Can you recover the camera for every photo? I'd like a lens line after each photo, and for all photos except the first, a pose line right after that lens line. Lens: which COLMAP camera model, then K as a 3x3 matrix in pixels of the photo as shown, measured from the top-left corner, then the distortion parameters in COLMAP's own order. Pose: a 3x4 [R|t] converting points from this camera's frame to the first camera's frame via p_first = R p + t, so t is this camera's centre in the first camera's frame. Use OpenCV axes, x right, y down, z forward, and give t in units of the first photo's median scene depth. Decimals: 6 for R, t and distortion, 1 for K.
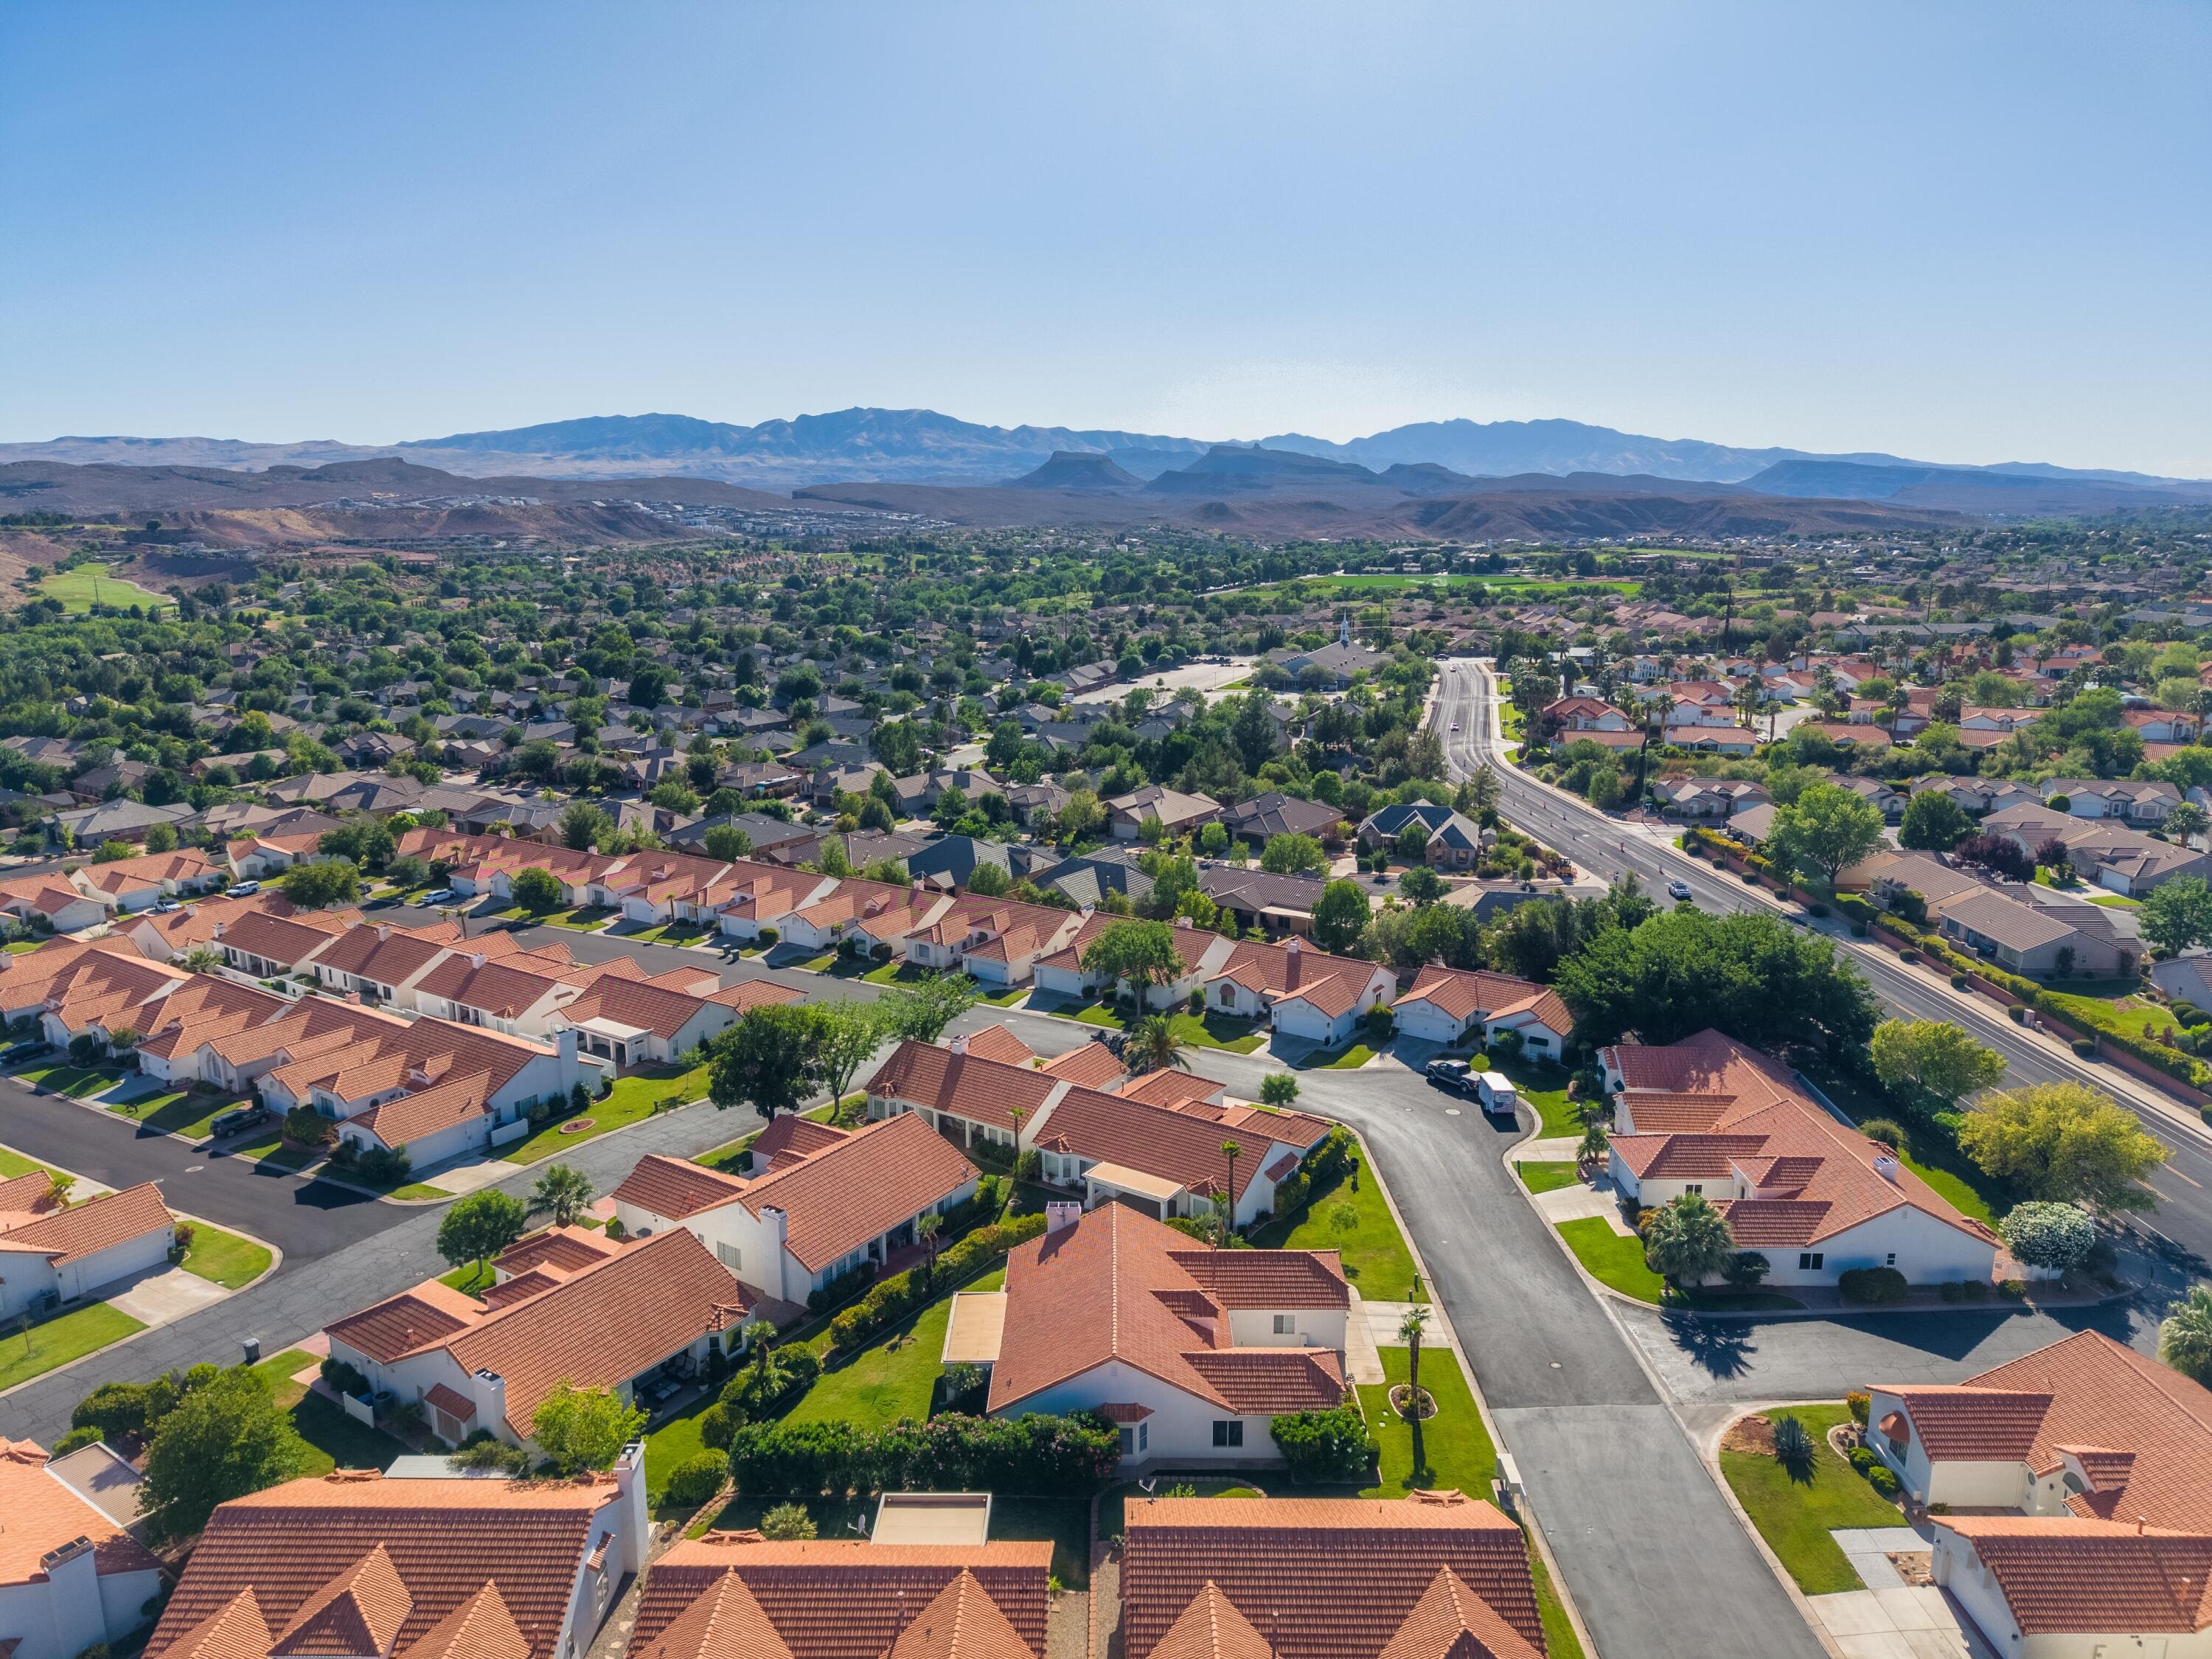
lens RADIAL K [[1470.9, 0, 1104.2], [0, 1470.9, 833.6], [0, 0, 1]] dist [0.044458, -0.050958]
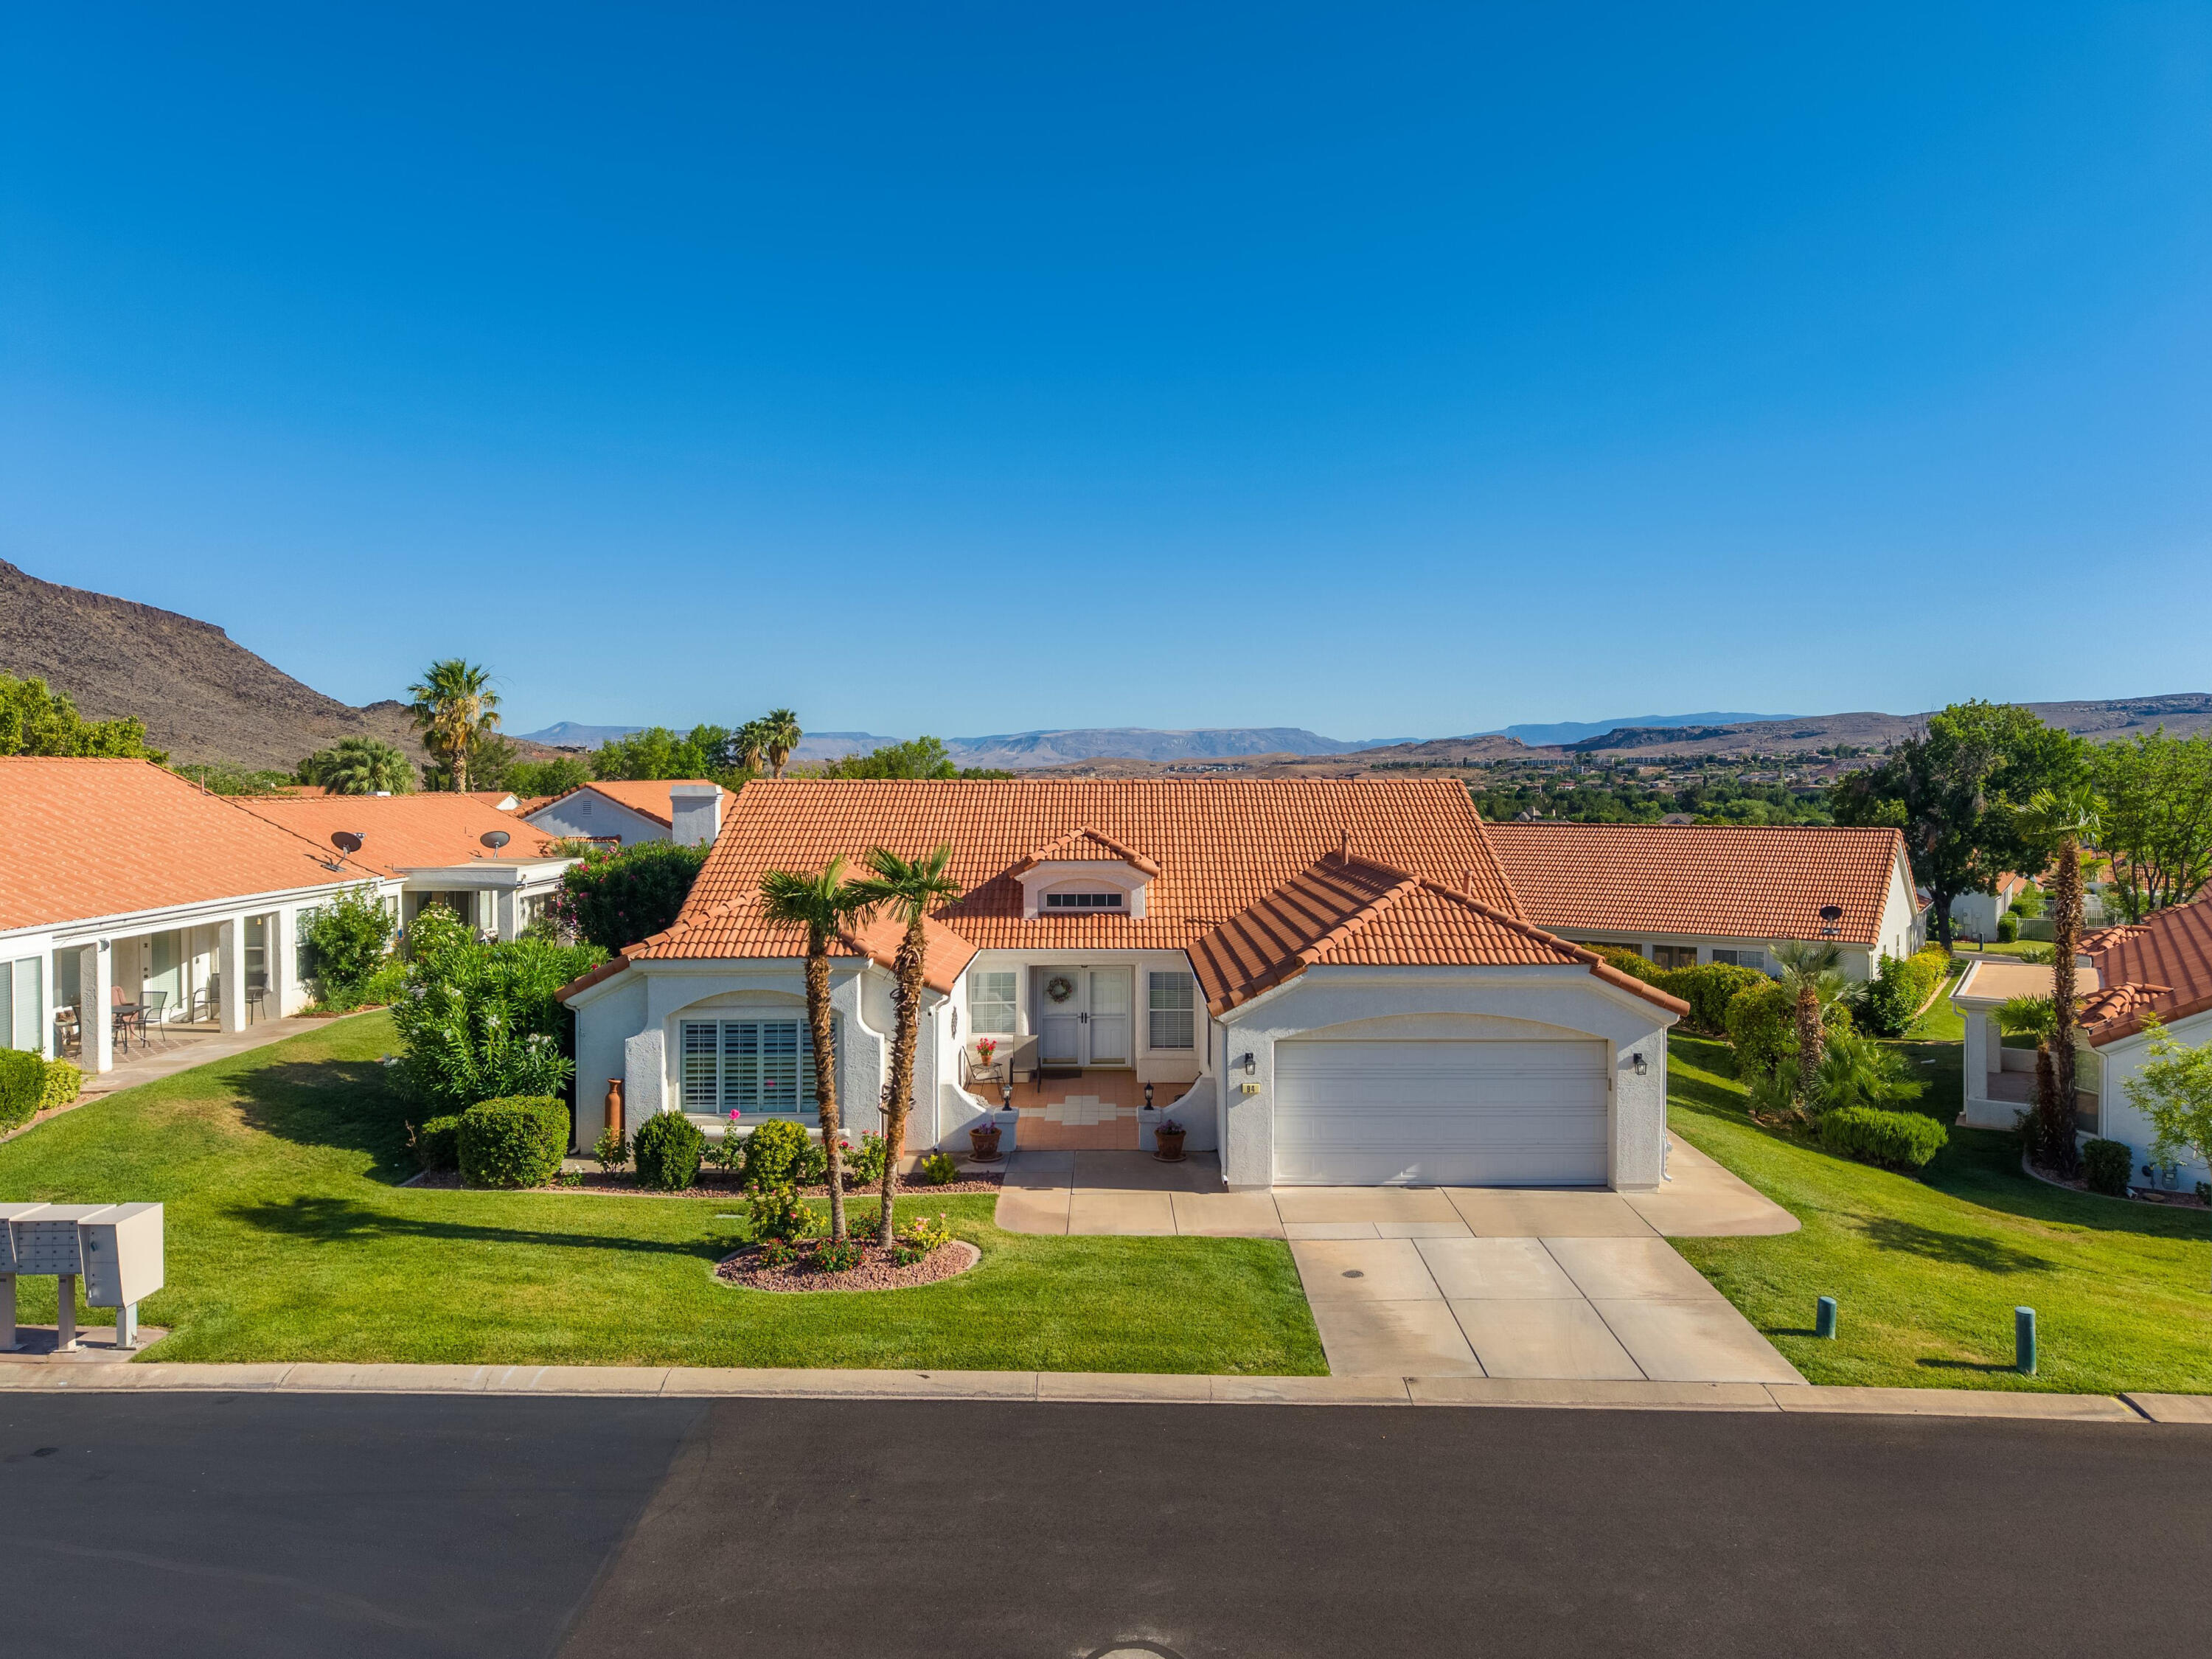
lens RADIAL K [[1498.0, 0, 1142.3], [0, 1498.0, 792.7], [0, 0, 1]] dist [0.012064, -0.007286]
pose [[0.025882, 0.015206, -0.999549, 0.238329], [-0.210472, 0.977554, 0.009421, 0.161230], [0.977257, 0.210133, 0.028502, 0.548326]]
